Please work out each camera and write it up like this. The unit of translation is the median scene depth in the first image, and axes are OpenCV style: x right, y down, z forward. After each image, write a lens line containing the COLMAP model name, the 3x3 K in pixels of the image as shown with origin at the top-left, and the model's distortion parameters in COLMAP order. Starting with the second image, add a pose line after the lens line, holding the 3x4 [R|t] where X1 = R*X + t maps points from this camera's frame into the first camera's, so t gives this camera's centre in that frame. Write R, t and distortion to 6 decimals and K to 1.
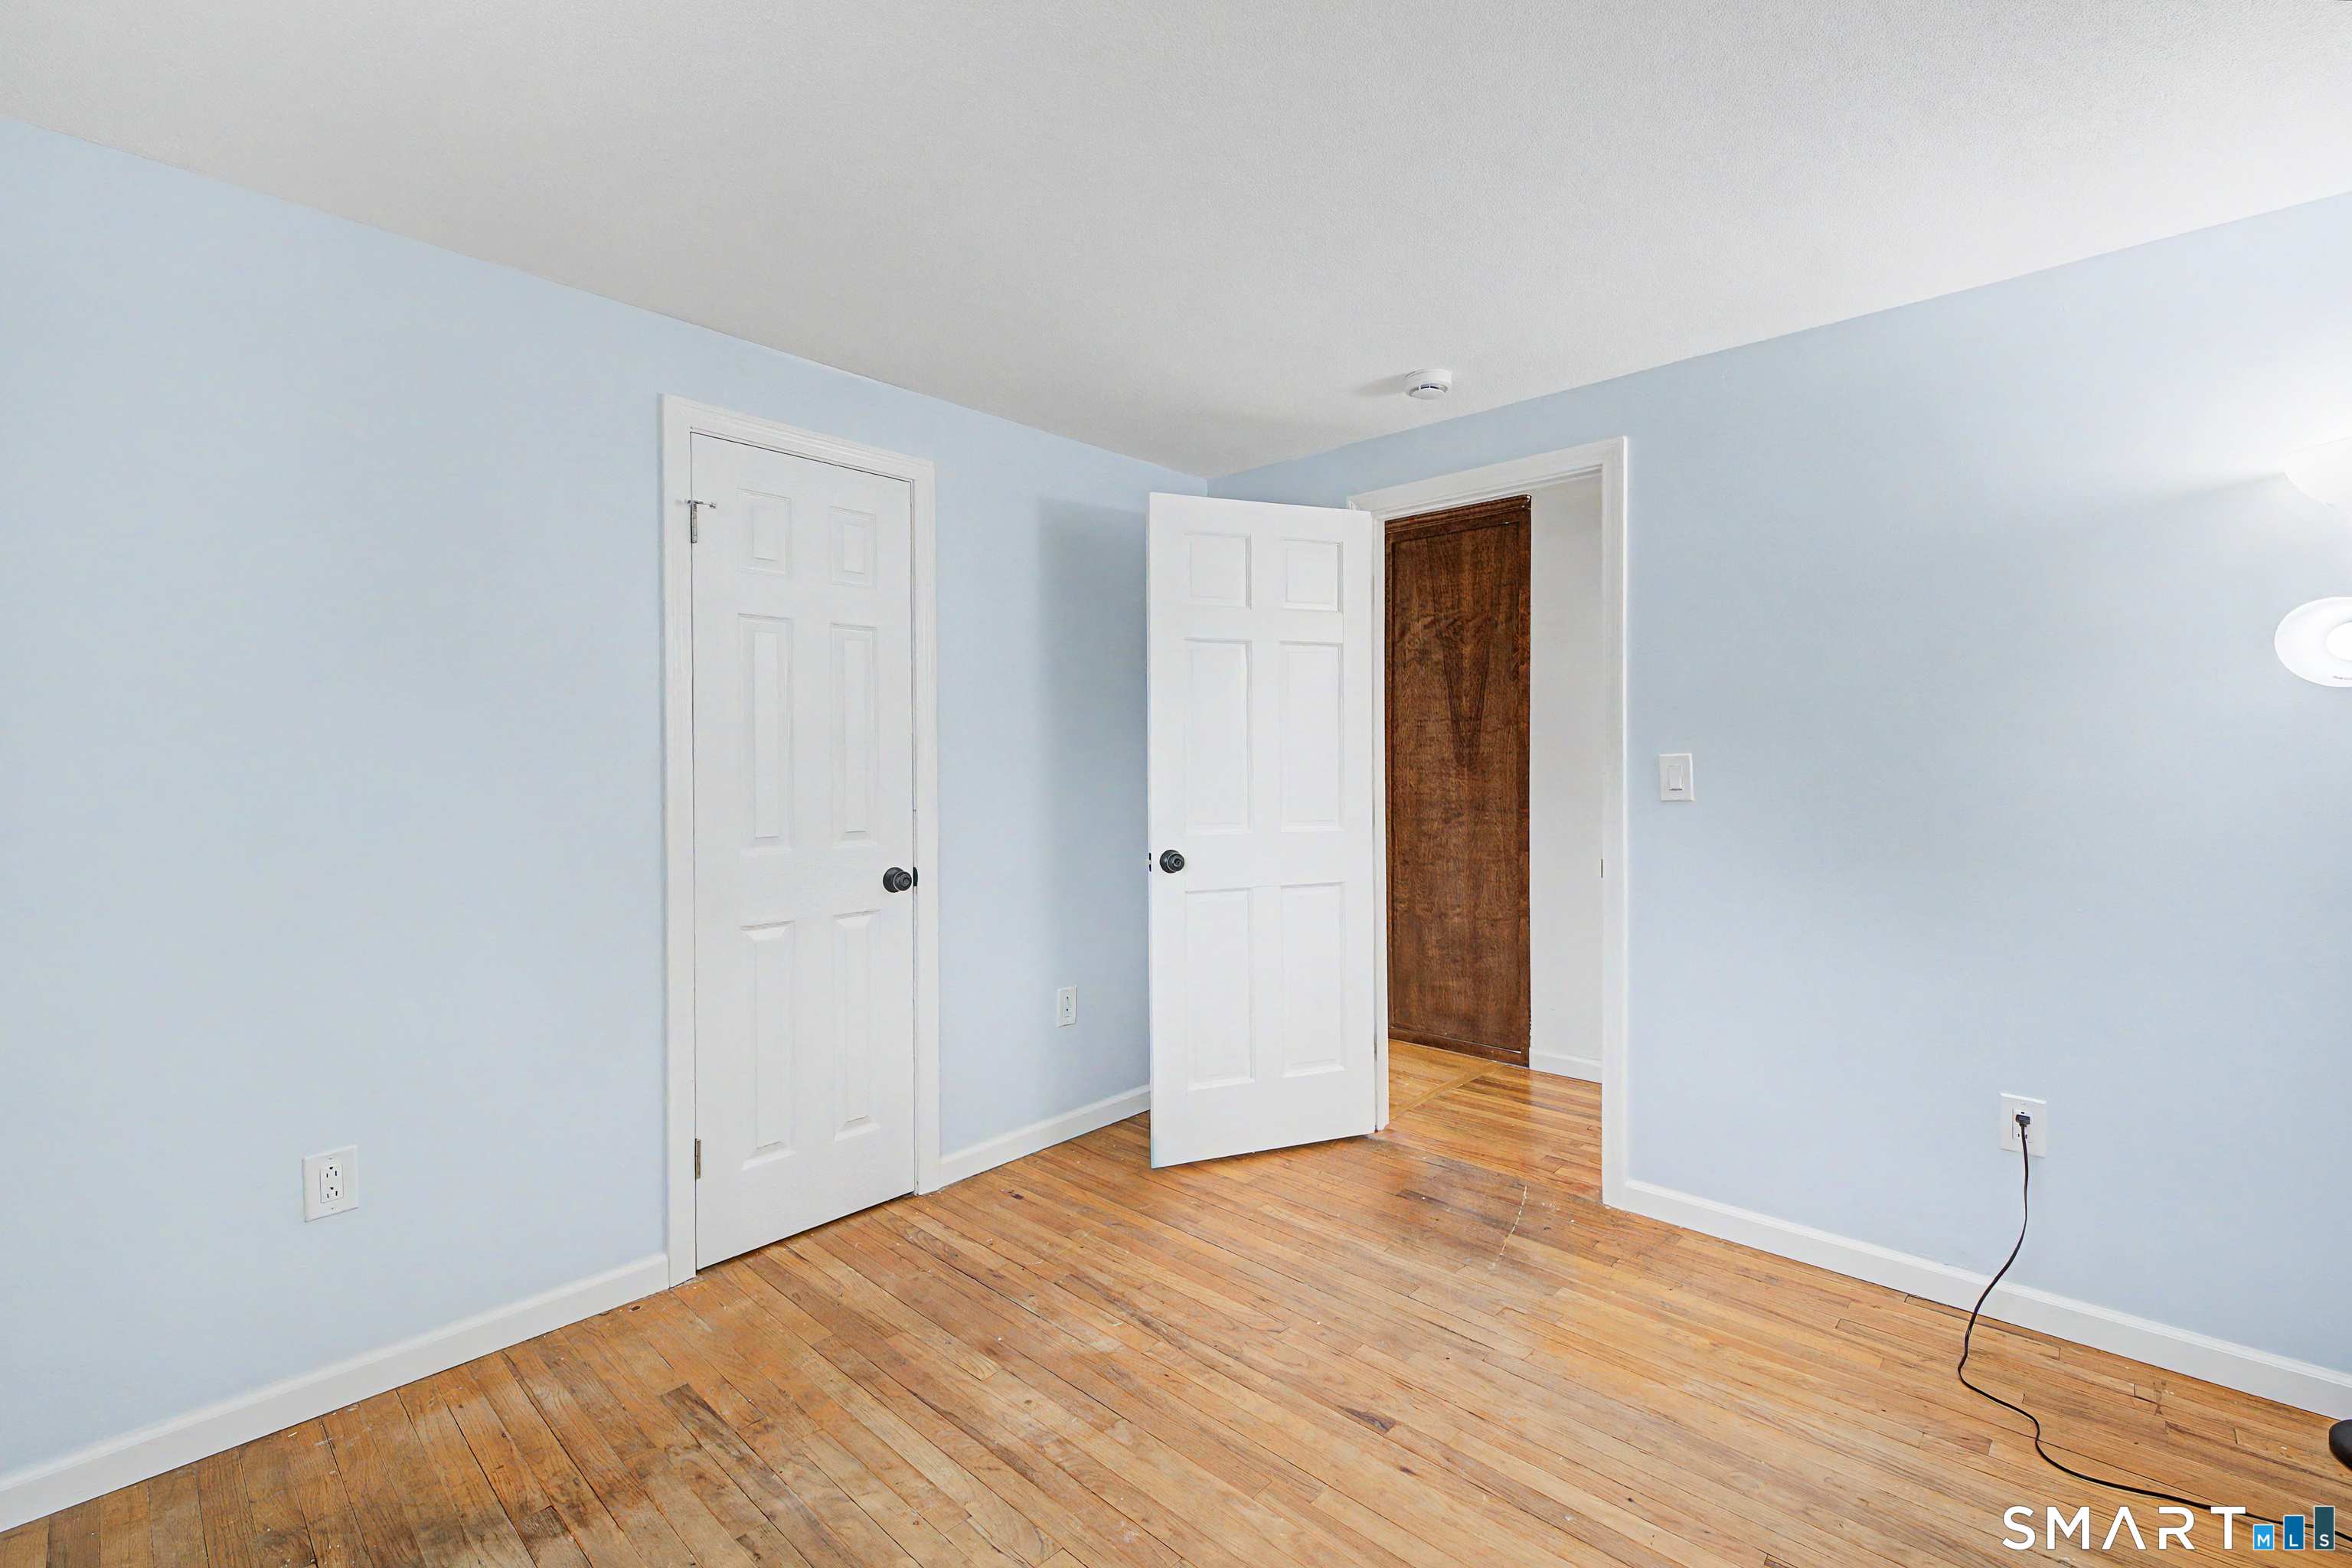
lens RADIAL K [[1008.4, 0, 1177.5], [0, 1008.4, 766.7], [0, 0, 1]] dist [0.000933, -0.000296]
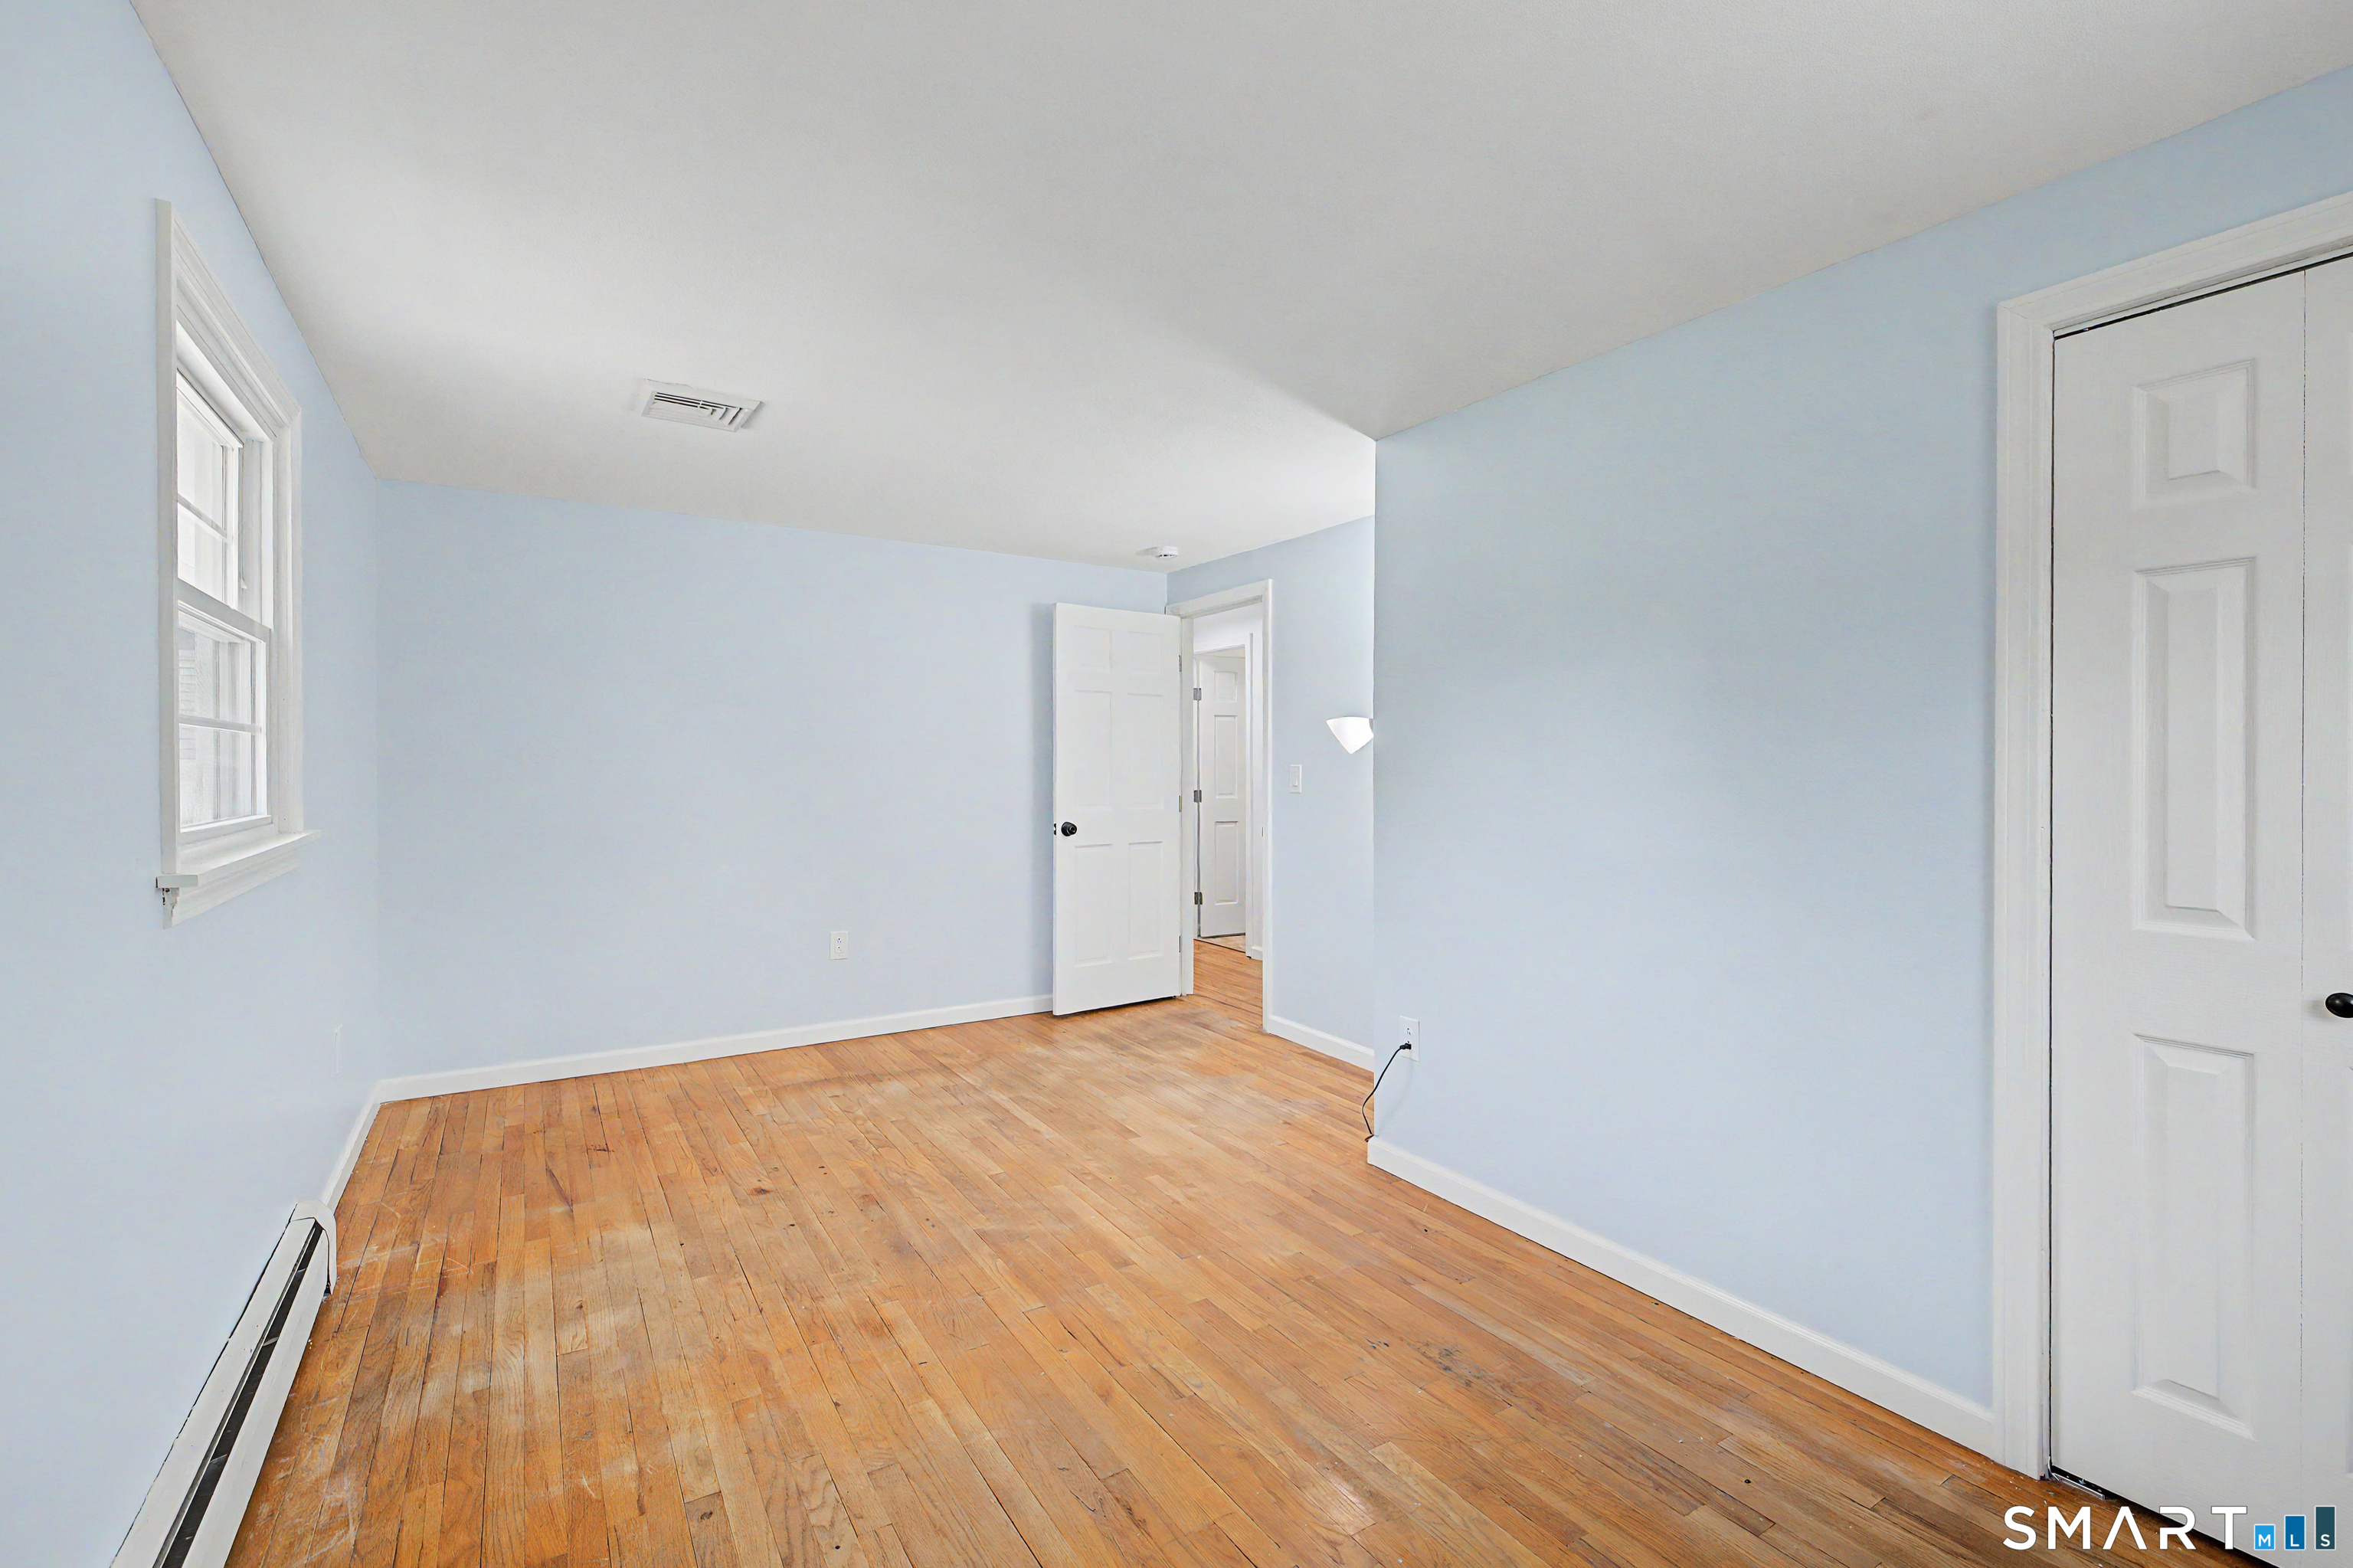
lens RADIAL K [[1008.8, 0, 1178.0], [0, 1008.8, 766.7], [0, 0, 1]] dist [0.000933, -0.000296]
pose [[0.969970, 0.005831, -0.243153, 0.689808], [-0.008106, 0.999932, -0.008355, 0.004926], [0.243088, 0.010075, 0.969952, -0.672786]]
